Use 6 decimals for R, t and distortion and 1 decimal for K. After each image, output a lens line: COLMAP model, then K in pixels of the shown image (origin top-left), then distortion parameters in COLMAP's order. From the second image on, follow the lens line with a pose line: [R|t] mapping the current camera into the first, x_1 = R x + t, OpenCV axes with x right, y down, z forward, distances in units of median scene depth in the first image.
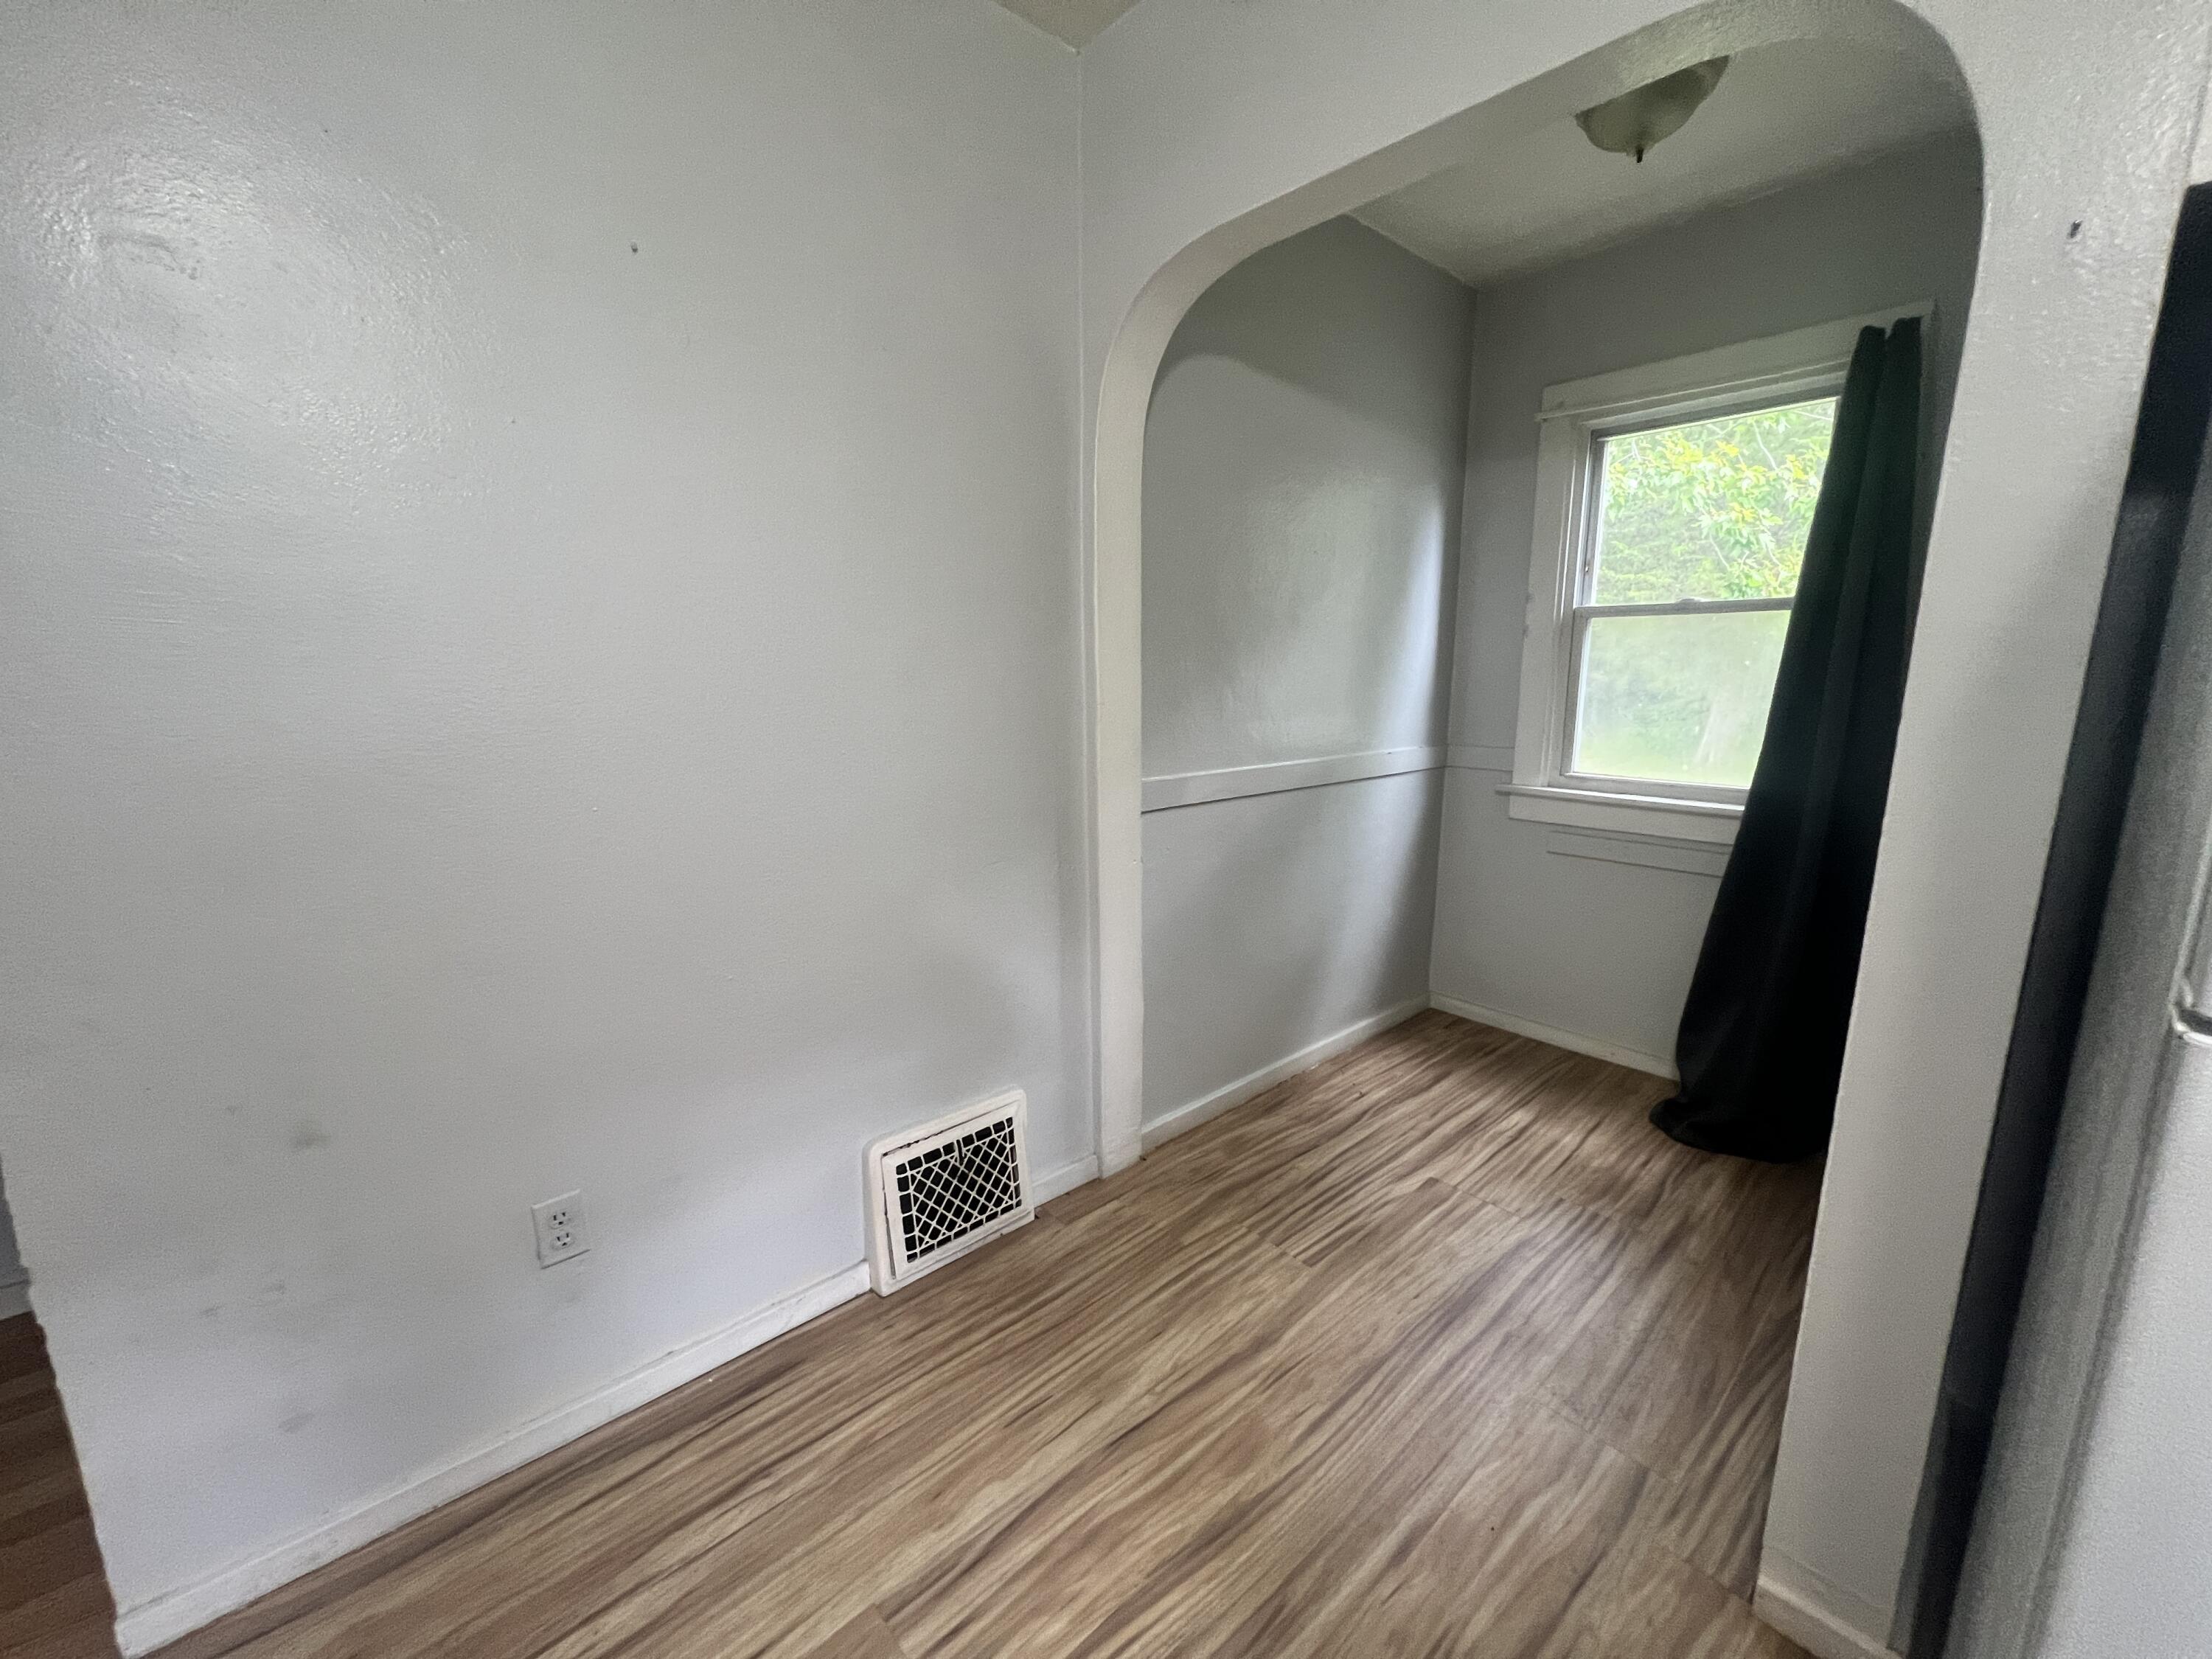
lens RADIAL K [[885.3, 0, 1111.6], [0, 885.3, 832.4], [0, 0, 1]] dist [-0.003020, -0.000134]
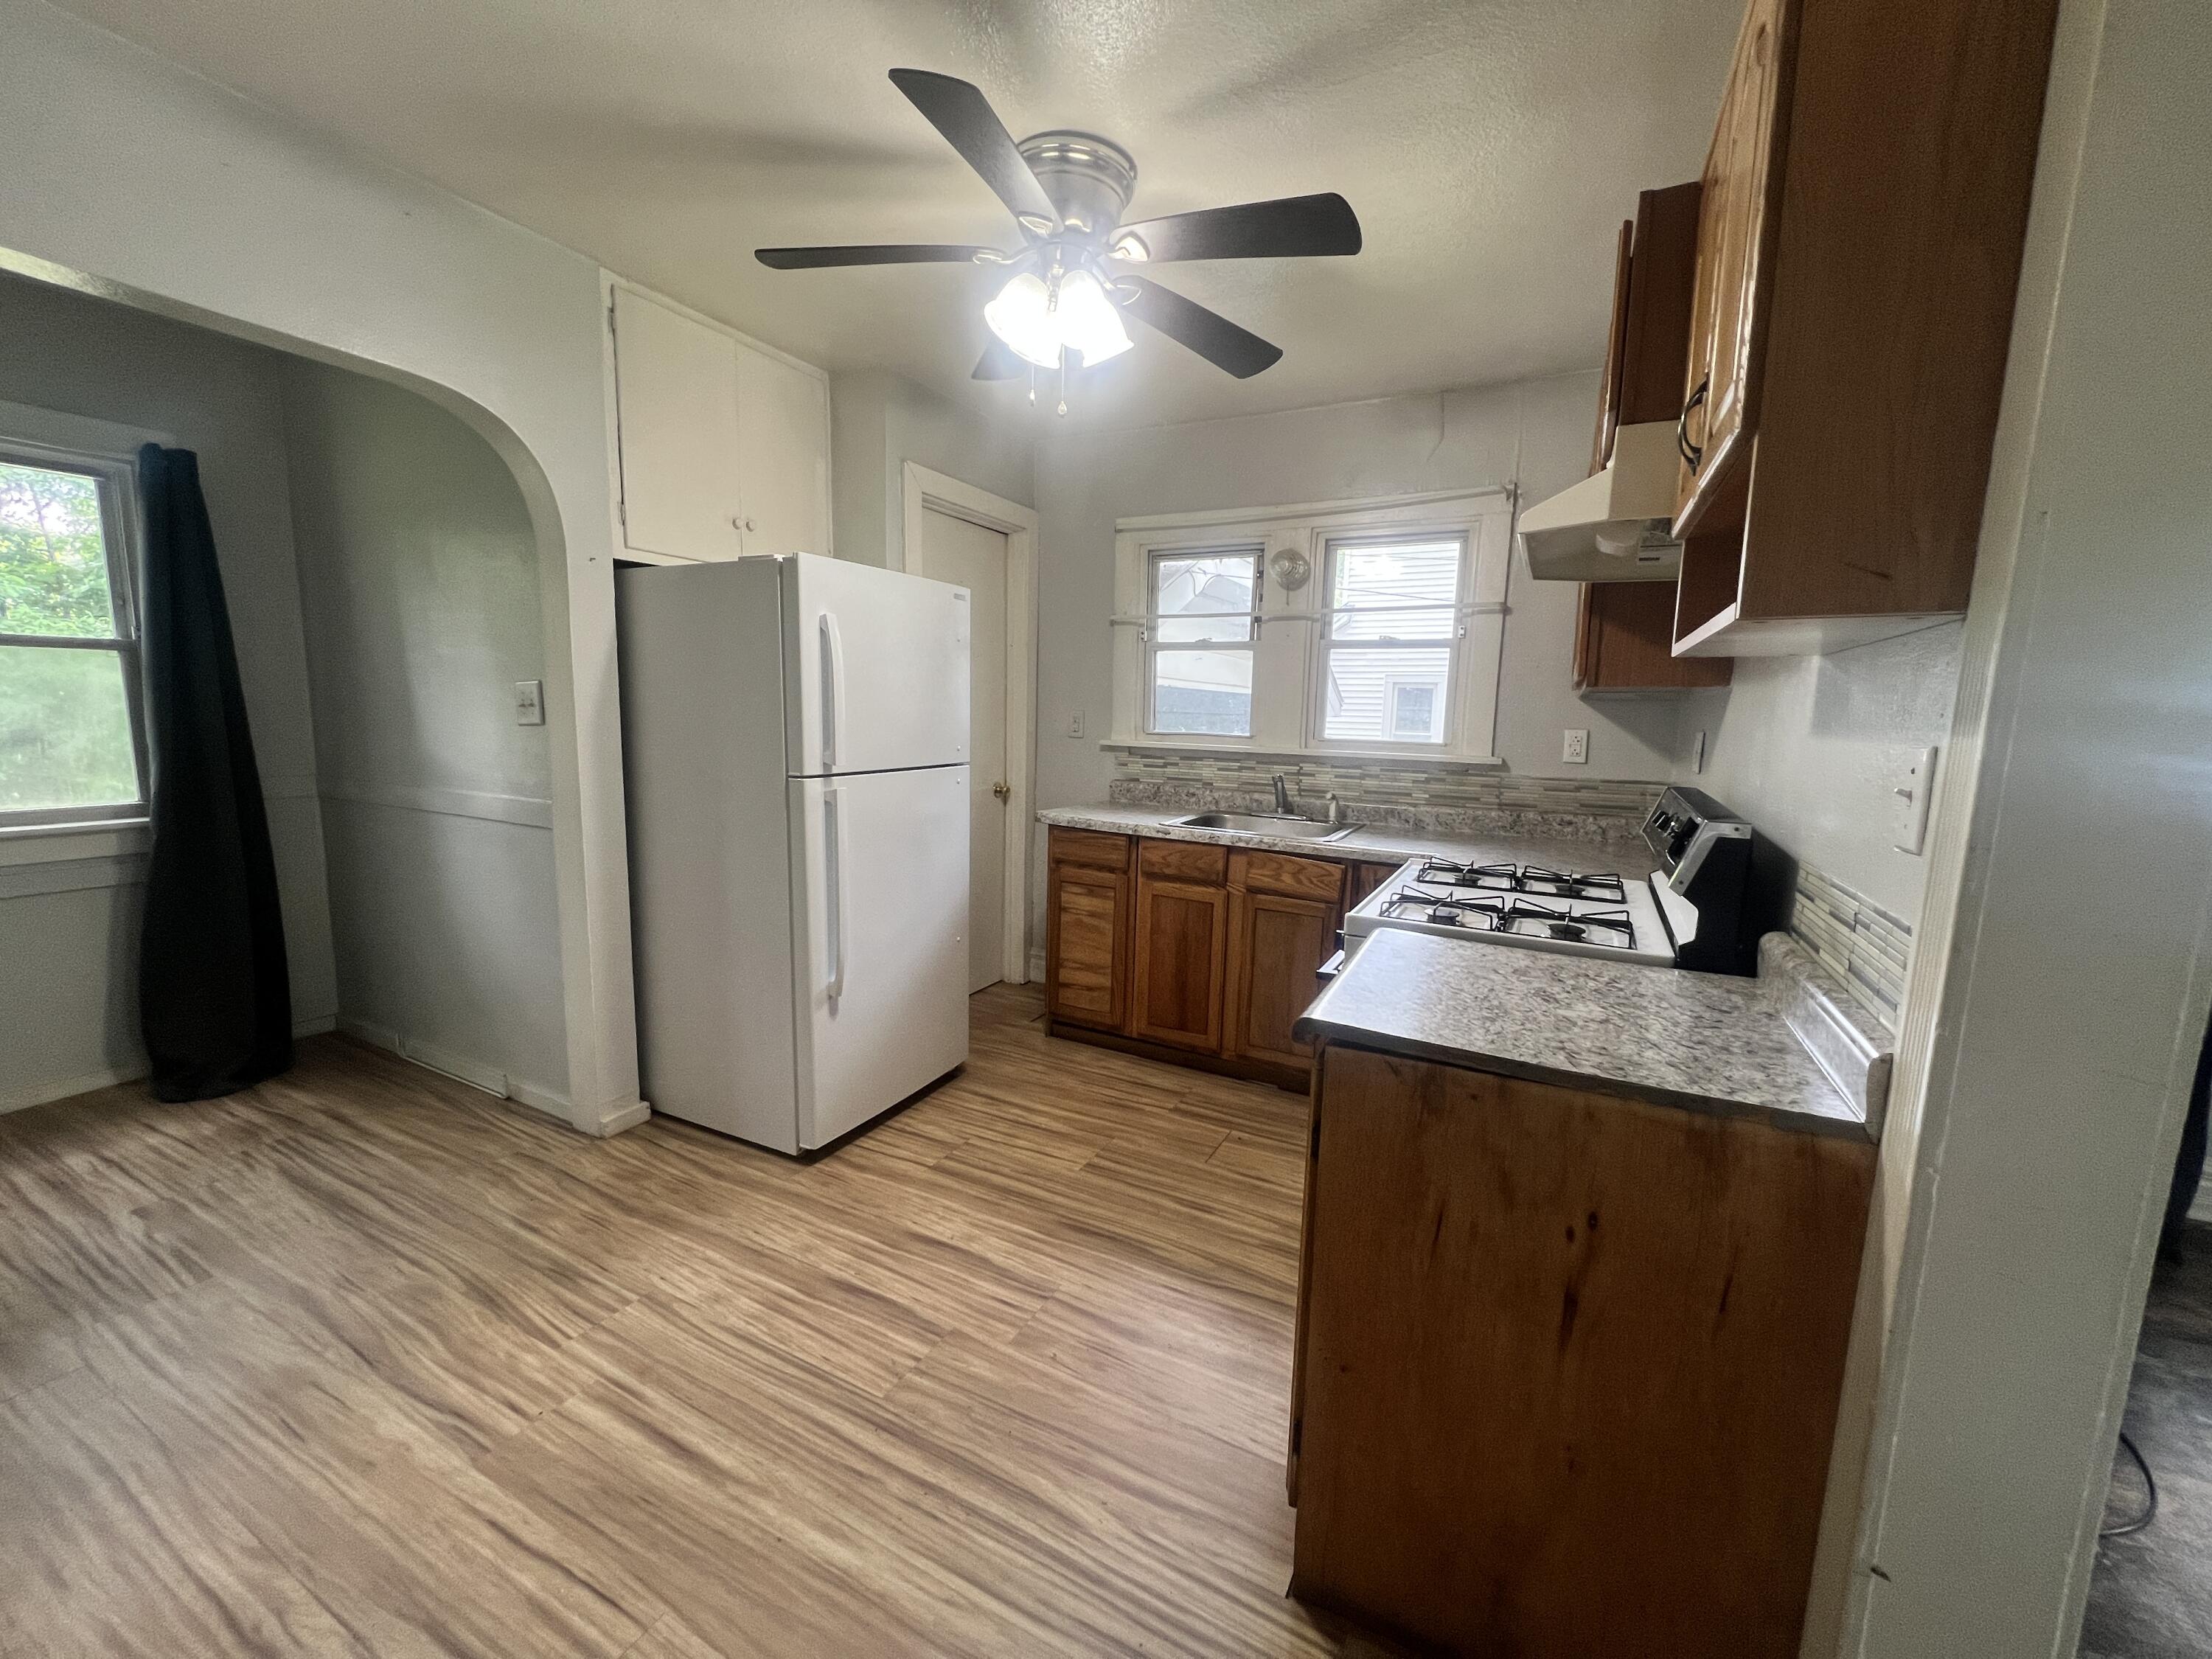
lens RADIAL K [[885.3, 0, 1113.1], [0, 885.3, 826.9], [0, 0, 1]] dist [-0.003020, -0.000134]
pose [[-0.347163, -0.135861, 0.927911, -0.936068], [0.164594, 0.965265, 0.202910, -0.045586], [-0.923248, 0.223171, -0.312742, 0.216009]]
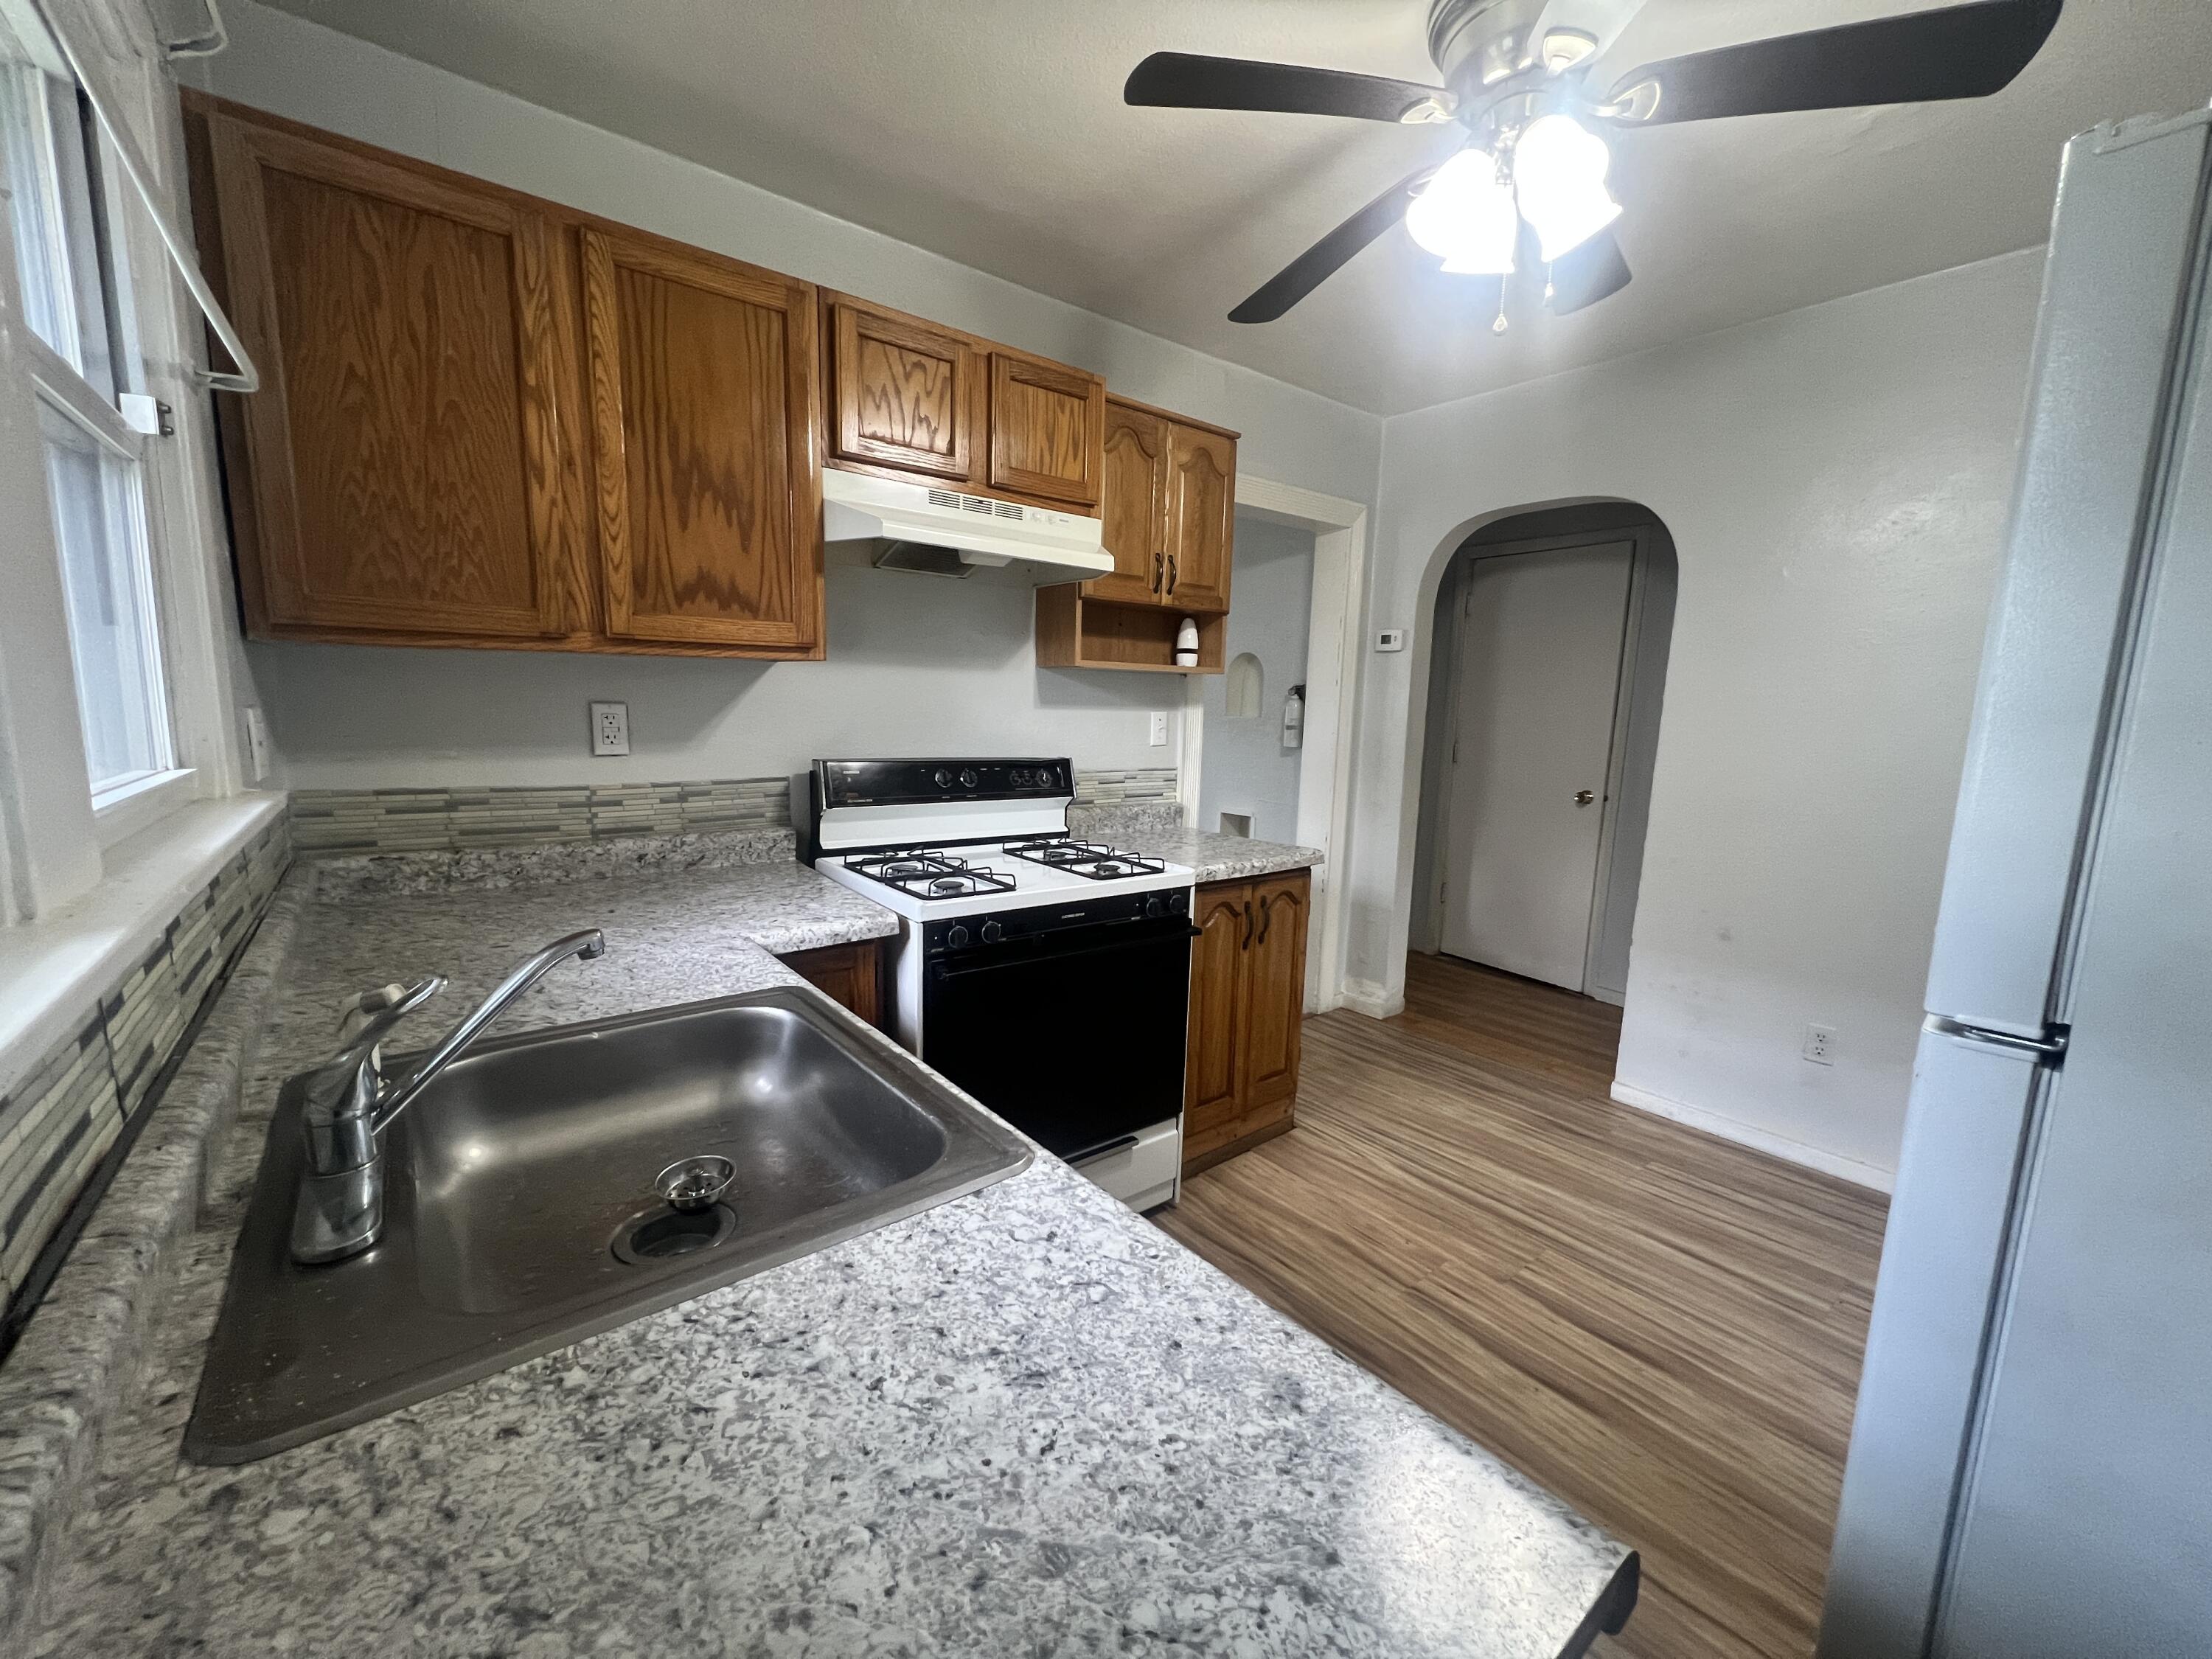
lens RADIAL K [[885.3, 0, 1099.8], [0, 885.3, 832.5], [0, 0, 1]] dist [-0.003020, -0.000134]
pose [[-0.071291, 0.143559, -0.987071, 0.821197], [-0.219493, 0.963074, 0.155921, 0.058178], [0.973006, 0.227771, -0.037148, -0.318965]]
